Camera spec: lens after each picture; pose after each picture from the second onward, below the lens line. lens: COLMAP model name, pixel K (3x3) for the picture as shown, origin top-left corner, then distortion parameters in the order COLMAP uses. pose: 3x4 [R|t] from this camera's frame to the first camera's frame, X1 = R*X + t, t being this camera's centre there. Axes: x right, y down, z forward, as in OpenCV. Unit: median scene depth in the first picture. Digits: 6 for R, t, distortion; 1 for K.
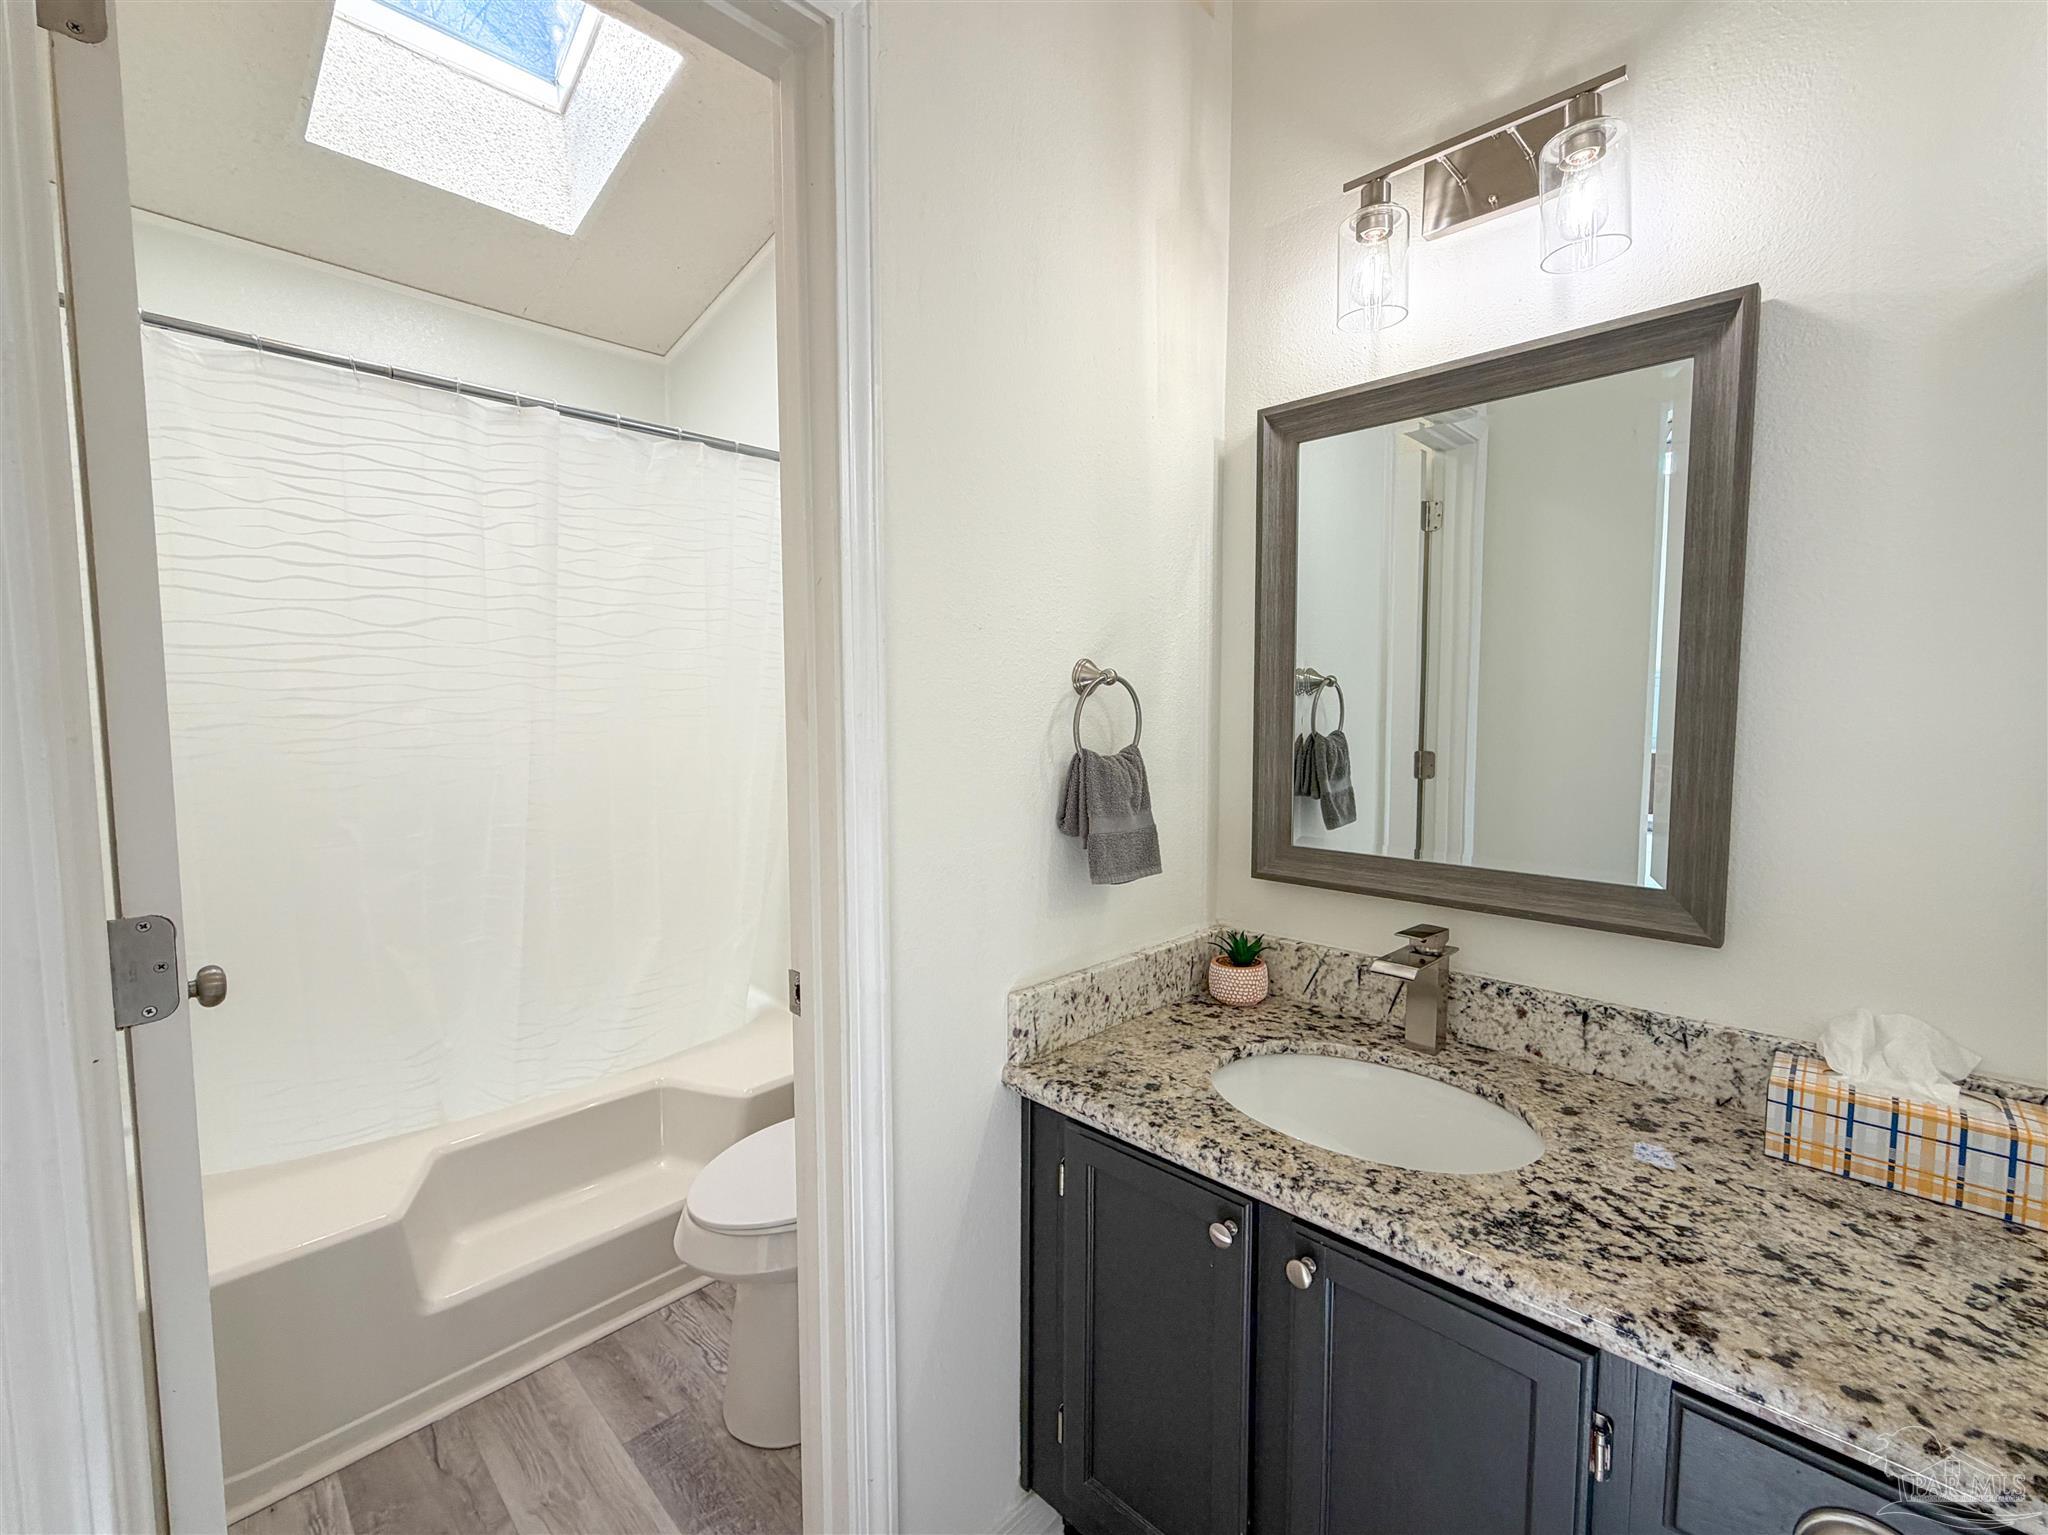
lens RADIAL K [[827.4, 0, 1036.7], [0, 827.4, 755.2], [0, 0, 1]] dist [0.000334, -0.000065]
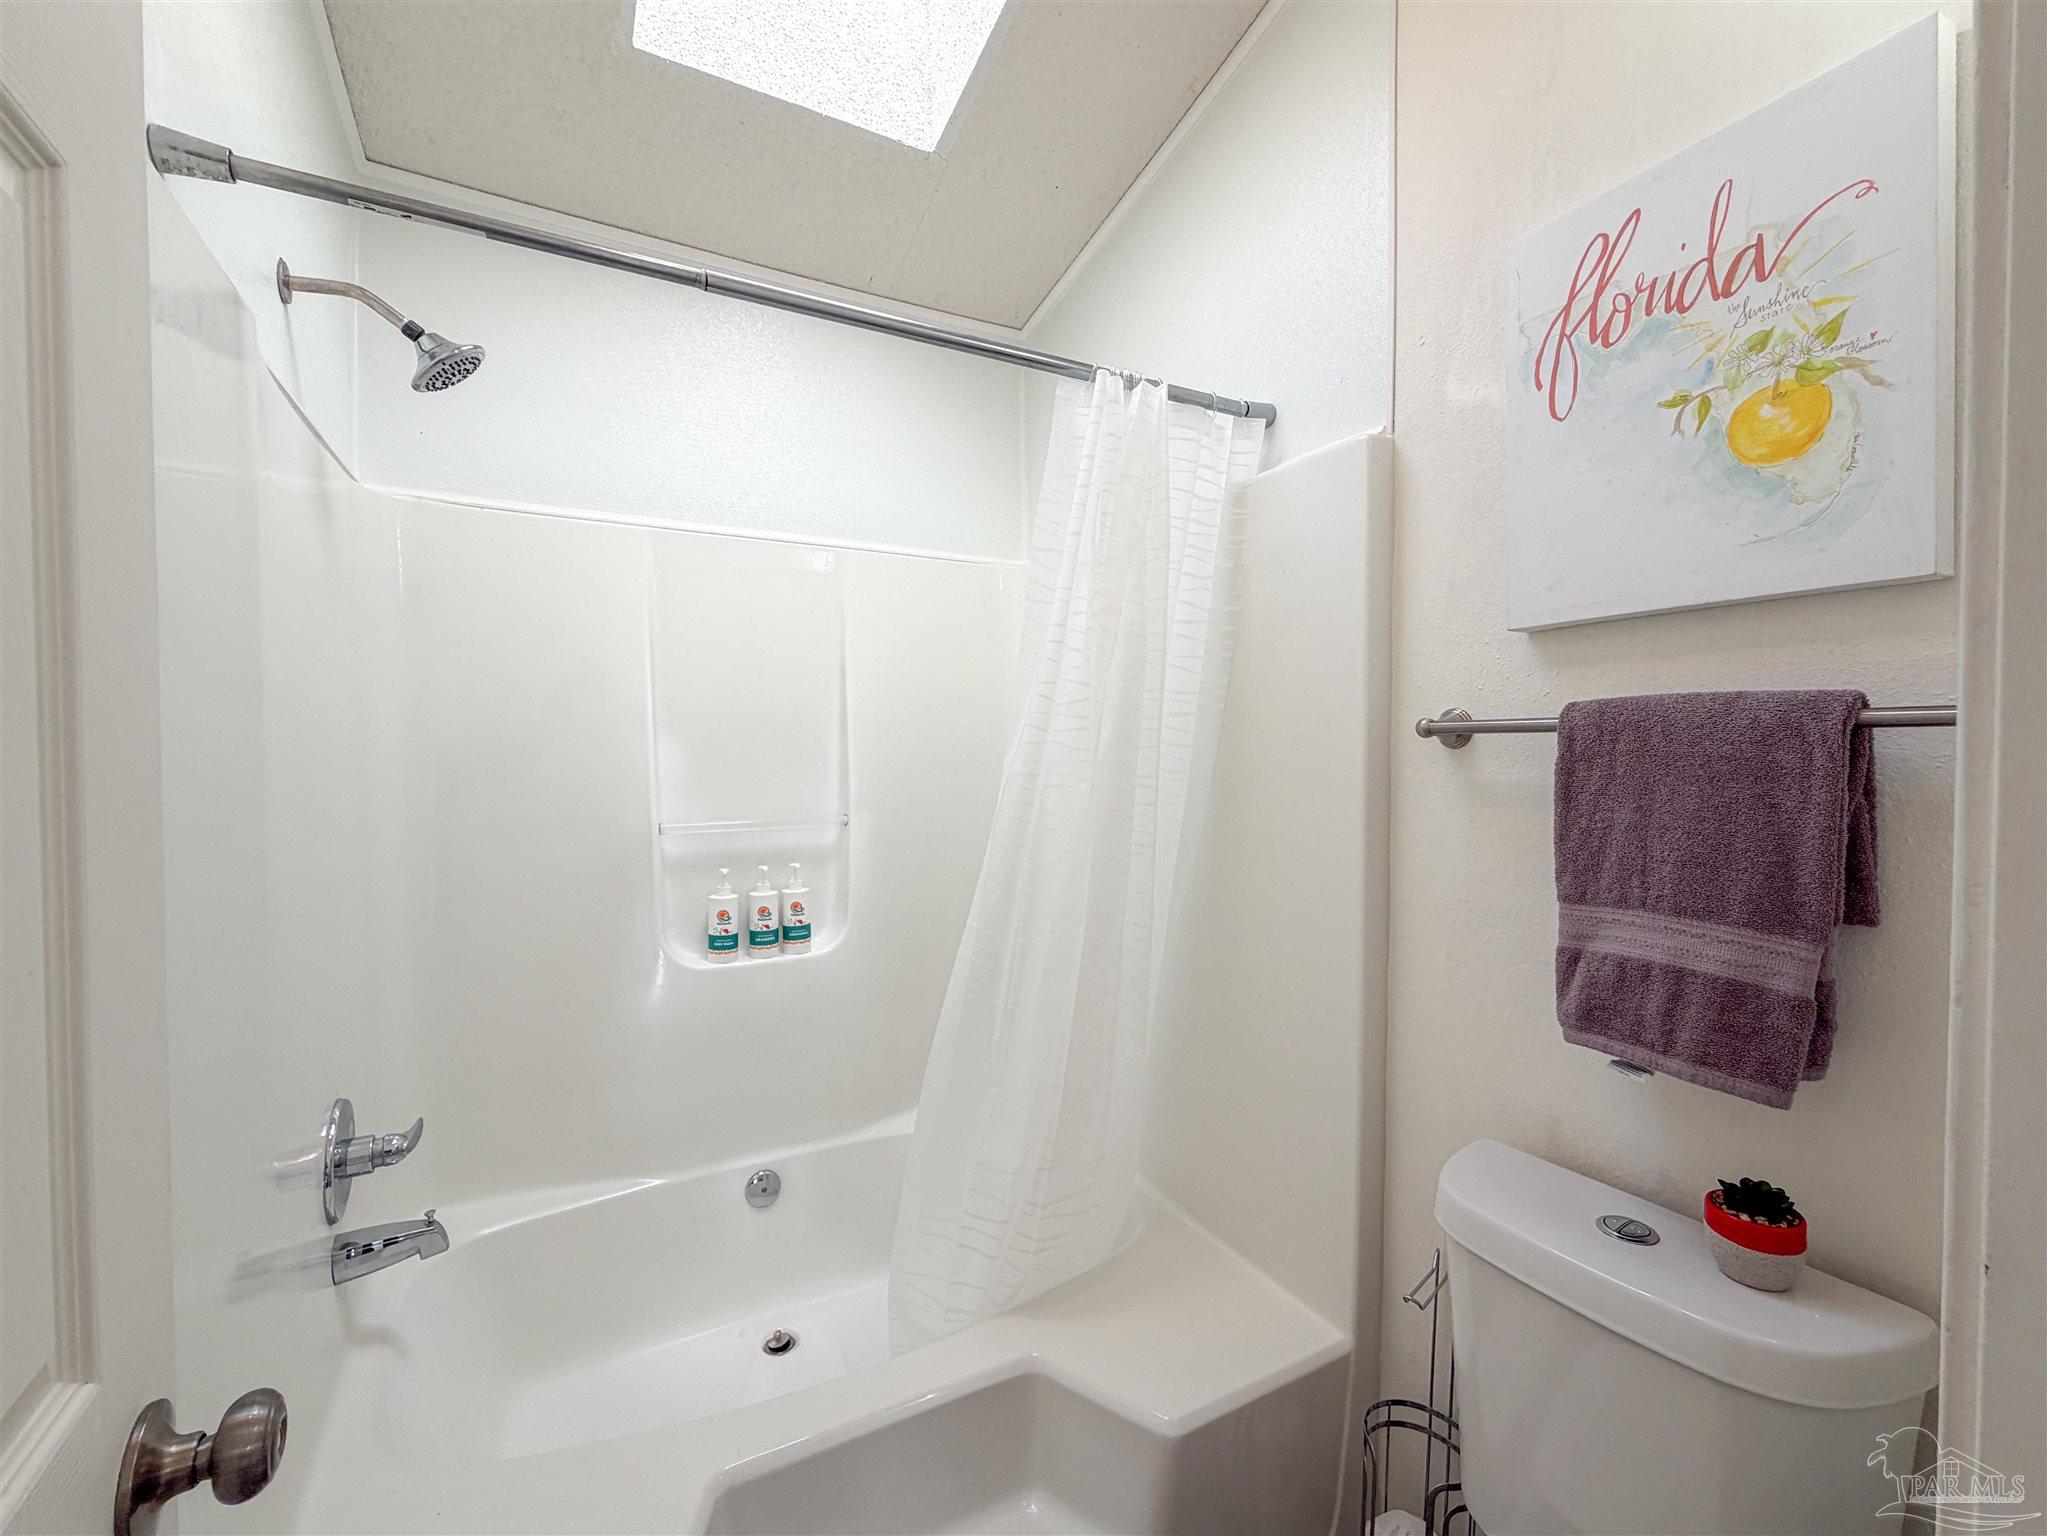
lens RADIAL K [[827.0, 0, 1012.7], [0, 827.0, 770.0], [0, 0, 1]] dist [0.000334, -0.000065]
pose [[0.948498, 0.005352, -0.316737, -0.271674], [-0.018084, 0.999142, -0.037271, -0.054752], [0.316266, 0.041080, 0.947781, 0.365680]]
